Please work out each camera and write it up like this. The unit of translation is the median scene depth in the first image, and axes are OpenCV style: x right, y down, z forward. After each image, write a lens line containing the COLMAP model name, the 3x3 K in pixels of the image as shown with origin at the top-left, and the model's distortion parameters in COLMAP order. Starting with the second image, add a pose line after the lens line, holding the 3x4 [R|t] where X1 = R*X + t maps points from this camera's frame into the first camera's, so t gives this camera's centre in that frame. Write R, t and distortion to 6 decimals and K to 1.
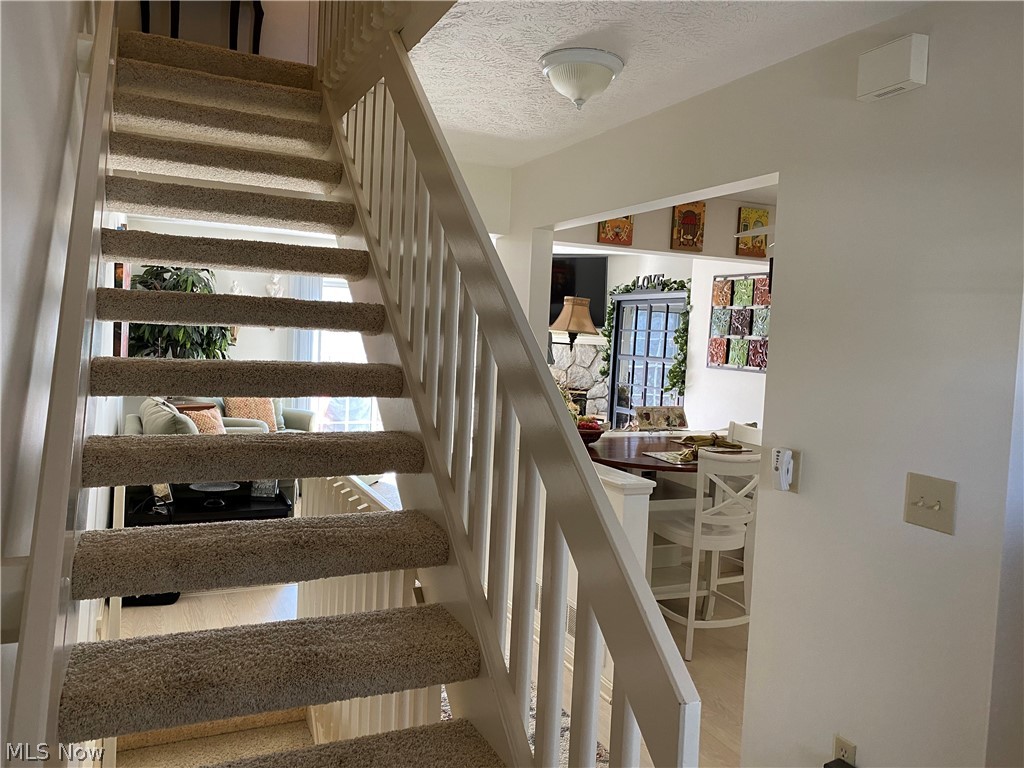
lens RADIAL K [[768.9, 0, 512.0], [0, 768.9, 384.0], [0, 0, 1]] dist [0.002228, 0.000430]
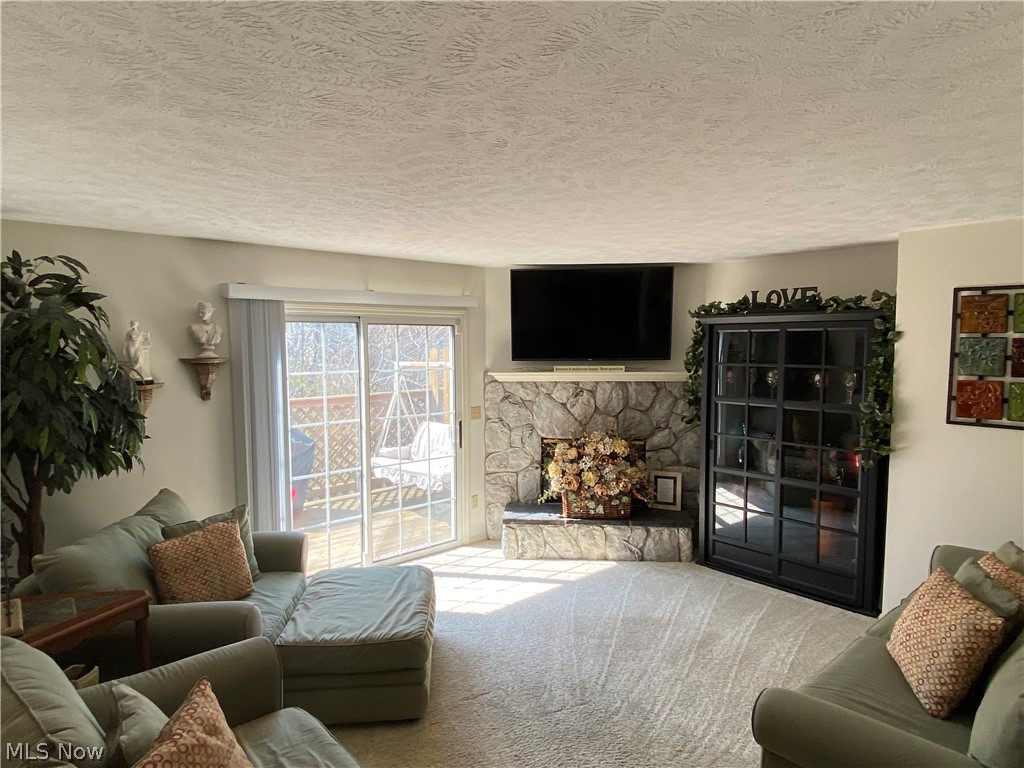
lens RADIAL K [[634.5, 0, 512.0], [0, 634.5, 384.0], [0, 0, 1]] dist [-0.000981, -0.001299]
pose [[0.959989, -0.071690, 0.270705, -0.216840], [0.068403, 0.997425, 0.021570, -0.076764], [-0.271554, -0.002189, 0.962421, 0.459260]]
